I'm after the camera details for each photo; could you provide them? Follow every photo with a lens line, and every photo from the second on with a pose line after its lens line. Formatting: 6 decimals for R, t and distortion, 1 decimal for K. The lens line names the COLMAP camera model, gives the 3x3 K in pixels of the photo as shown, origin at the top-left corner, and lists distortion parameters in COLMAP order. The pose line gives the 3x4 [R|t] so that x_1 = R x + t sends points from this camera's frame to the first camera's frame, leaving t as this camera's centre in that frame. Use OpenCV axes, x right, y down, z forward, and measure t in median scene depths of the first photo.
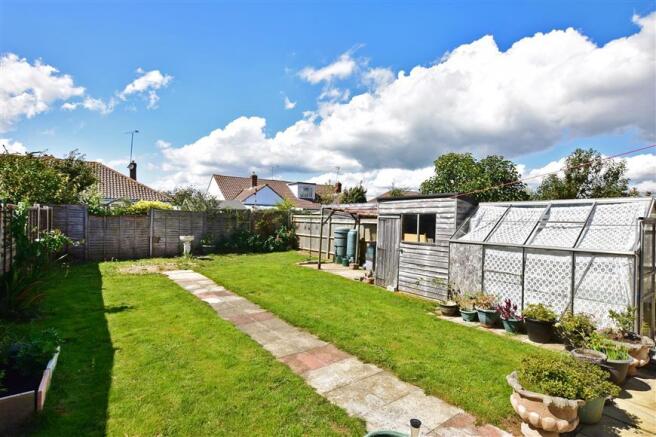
lens RADIAL K [[326.5, 0, 328.7], [0, 326.5, 220.6], [0, 0, 1]] dist [-0.015467, -0.000447]
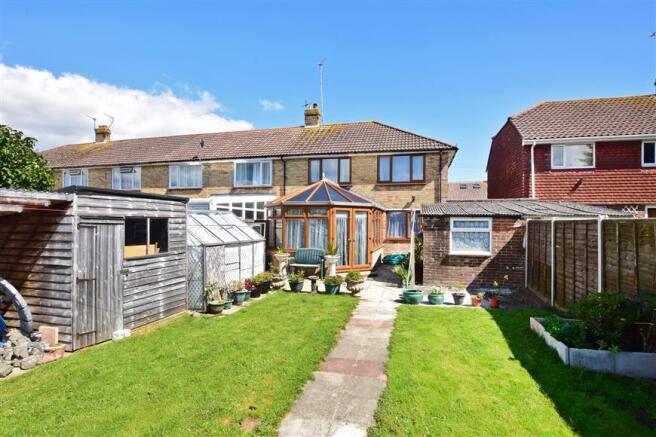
lens RADIAL K [[335.3, 0, 328.1], [0, 335.3, 221.6], [0, 0, 1]] dist [-0.004350, -0.000328]
pose [[-0.636150, -0.016738, 0.771383, -0.631517], [-0.017885, 0.999816, 0.006946, -0.026299], [-0.771358, -0.009377, -0.636333, 1.240531]]
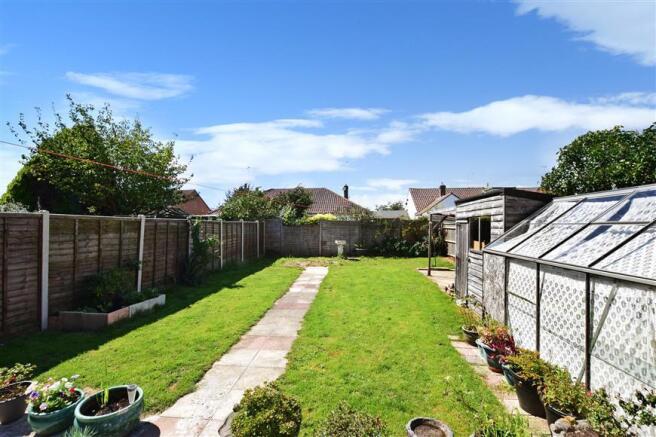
lens RADIAL K [[290.6, 0, 329.8], [0, 290.6, 220.7], [0, 0, 1]] dist [-0.003829, 0.000372]
pose [[0.757427, -0.030396, -0.652212, 0.494662], [0.013244, 0.999426, -0.031196, 0.006995], [0.652785, 0.014991, 0.757394, 0.200327]]
